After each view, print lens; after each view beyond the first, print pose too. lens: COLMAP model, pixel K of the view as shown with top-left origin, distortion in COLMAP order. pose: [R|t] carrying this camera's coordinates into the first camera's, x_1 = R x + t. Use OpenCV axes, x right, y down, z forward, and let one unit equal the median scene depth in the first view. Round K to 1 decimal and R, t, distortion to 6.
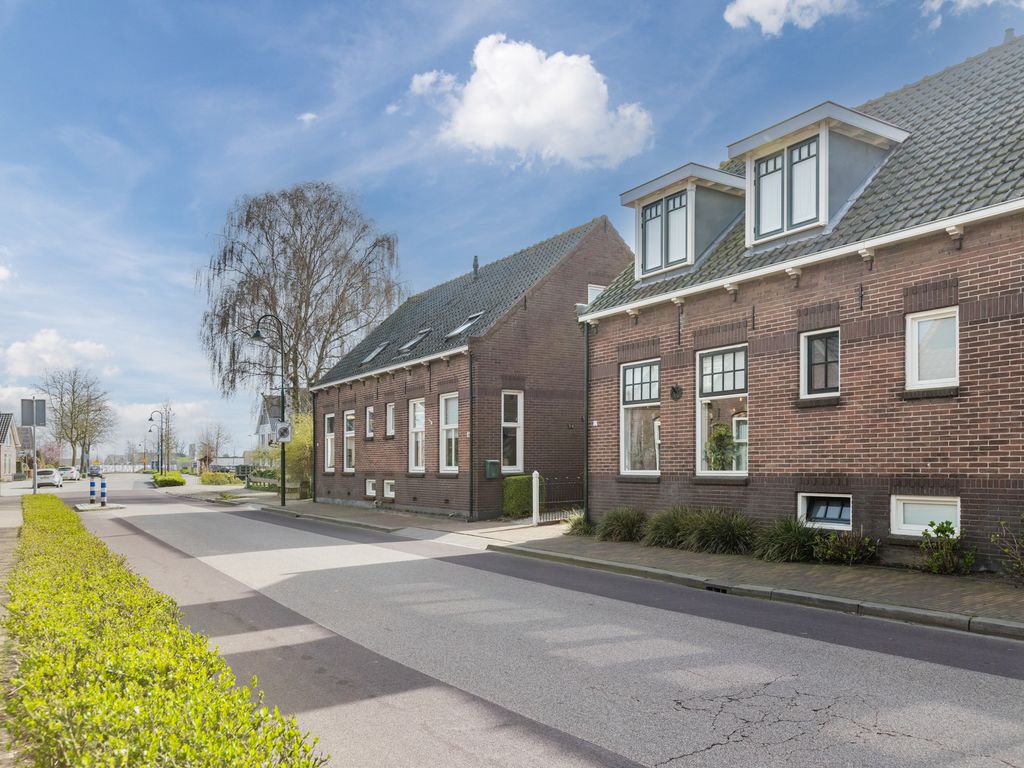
lens RADIAL K [[802.2, 0, 511.2], [0, 802.2, 465.7], [0, 0, 1]] dist [0.001098, 0.001816]
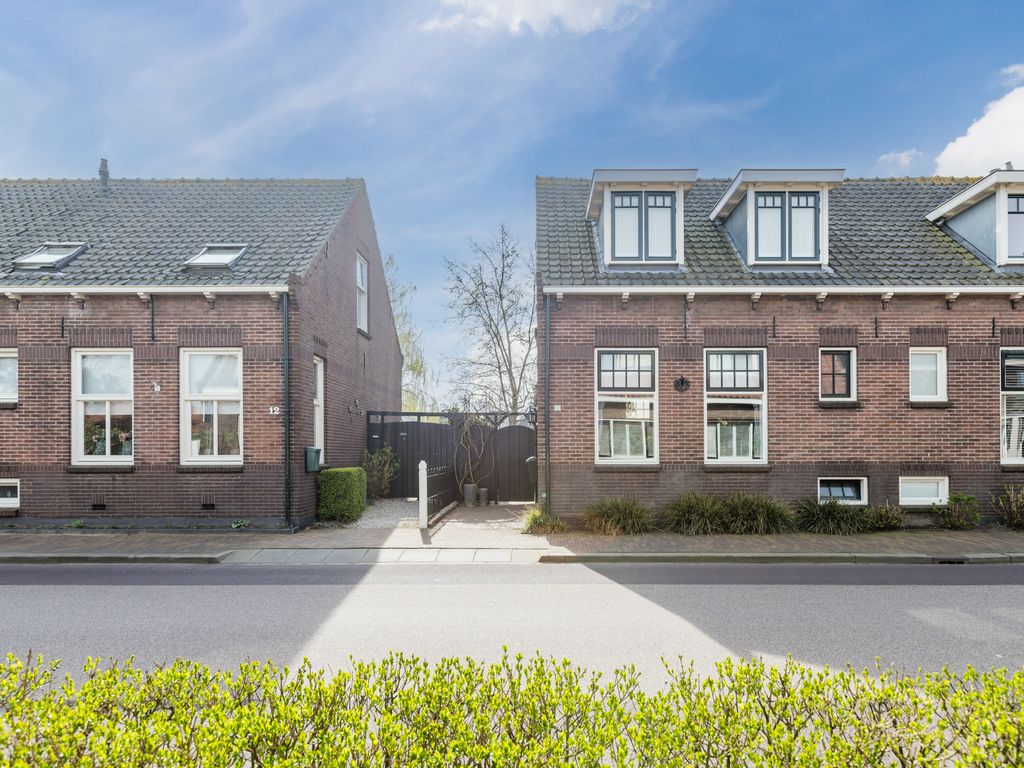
lens RADIAL K [[583.1, 0, 542.3], [0, 583.1, 466.8], [0, 0, 1]] dist [0.000086, 0.001625]
pose [[0.526731, 0.001104, 0.850031, -0.597600], [-0.001424, 0.999999, -0.000417, 0.018177], [-0.850031, -0.000990, 0.526732, 0.853672]]
